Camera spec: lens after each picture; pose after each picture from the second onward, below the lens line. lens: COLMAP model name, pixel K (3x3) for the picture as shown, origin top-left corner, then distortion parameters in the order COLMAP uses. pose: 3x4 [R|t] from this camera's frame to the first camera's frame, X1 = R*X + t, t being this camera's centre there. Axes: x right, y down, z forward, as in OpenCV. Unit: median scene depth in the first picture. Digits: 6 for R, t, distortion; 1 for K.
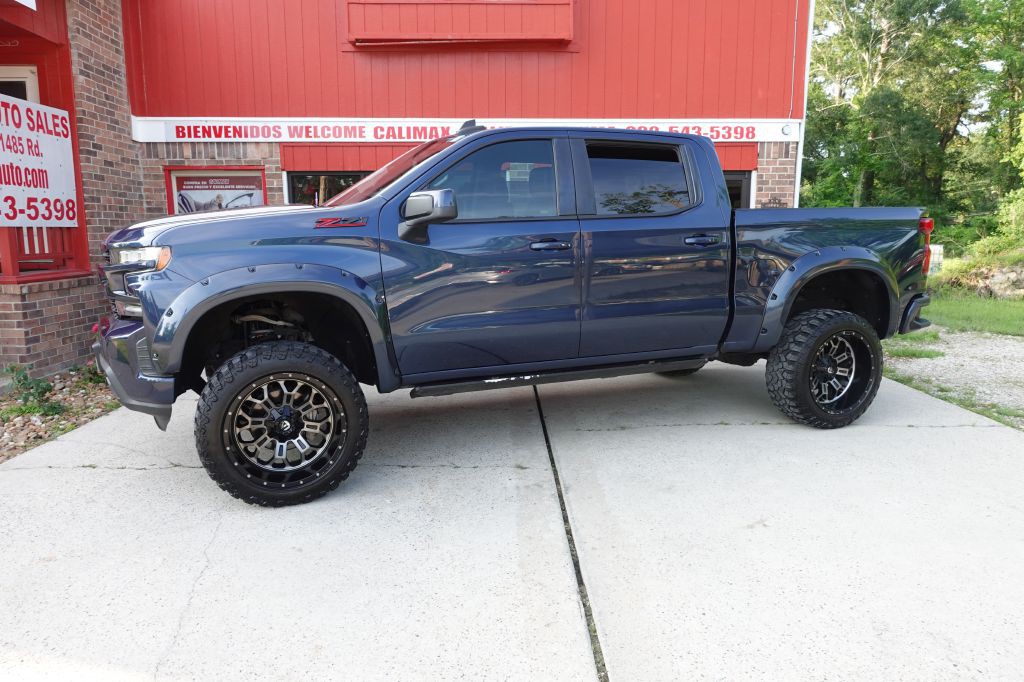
lens RADIAL K [[705.7, 0, 514.4], [0, 705.7, 338.3], [0, 0, 1]] dist [0.000974, -0.001023]
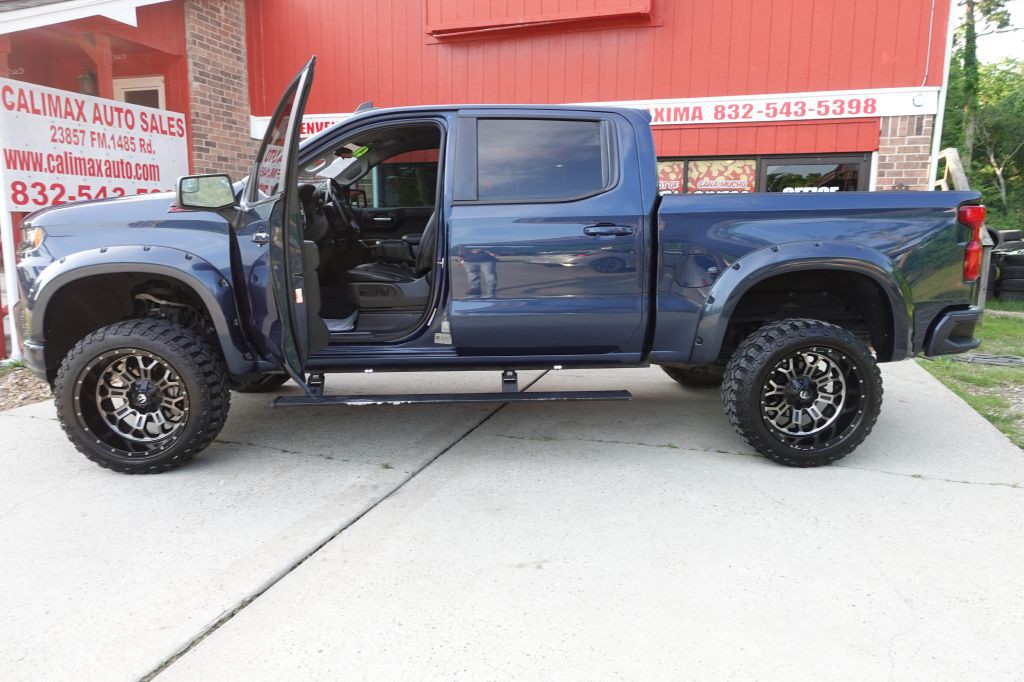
lens RADIAL K [[705.7, 0, 514.4], [0, 705.7, 338.9], [0, 0, 1]] dist [0.000974, -0.001023]
pose [[0.942725, 0.062602, -0.327643, 0.259643], [-0.059683, 0.998037, 0.018966, -0.009188], [0.328187, 0.001675, 0.944611, 0.086503]]
